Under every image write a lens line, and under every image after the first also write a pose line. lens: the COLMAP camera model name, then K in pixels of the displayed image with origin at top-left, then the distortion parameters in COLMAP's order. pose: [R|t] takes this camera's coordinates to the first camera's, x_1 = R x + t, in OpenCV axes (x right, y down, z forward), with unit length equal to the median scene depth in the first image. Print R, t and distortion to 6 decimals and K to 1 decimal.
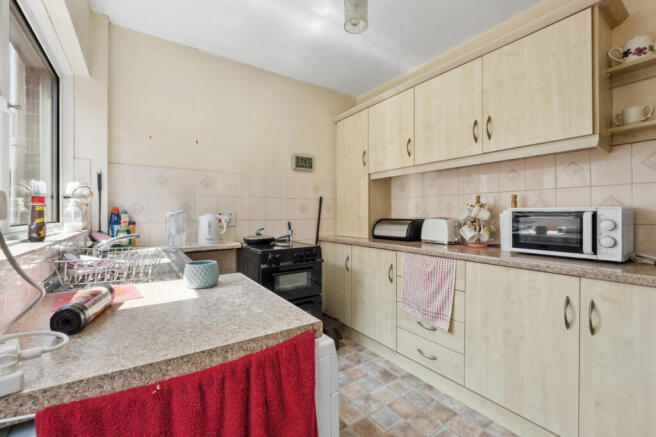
lens RADIAL K [[272.4, 0, 322.8], [0, 272.4, 212.8], [0, 0, 1]] dist [0.000472, -0.000103]
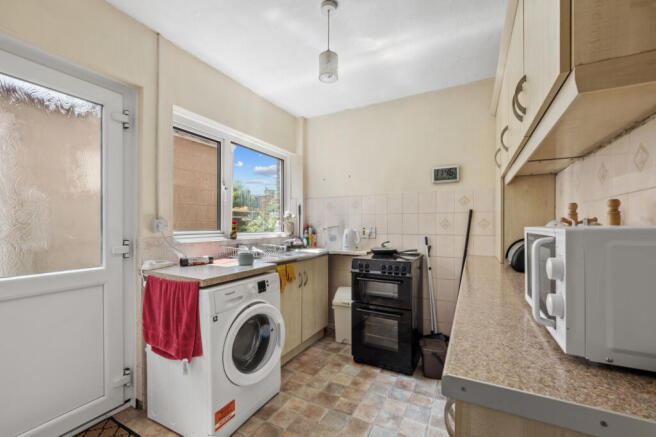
lens RADIAL K [[274.2, 0, 328.4], [0, 274.2, 224.5], [0, 0, 1]] dist [0.000566, -0.000006]
pose [[0.467433, 0.002755, -0.884024, 0.687004], [0.000453, 0.999994, 0.003356, -0.017191], [0.884028, -0.001970, 0.467429, 0.239653]]
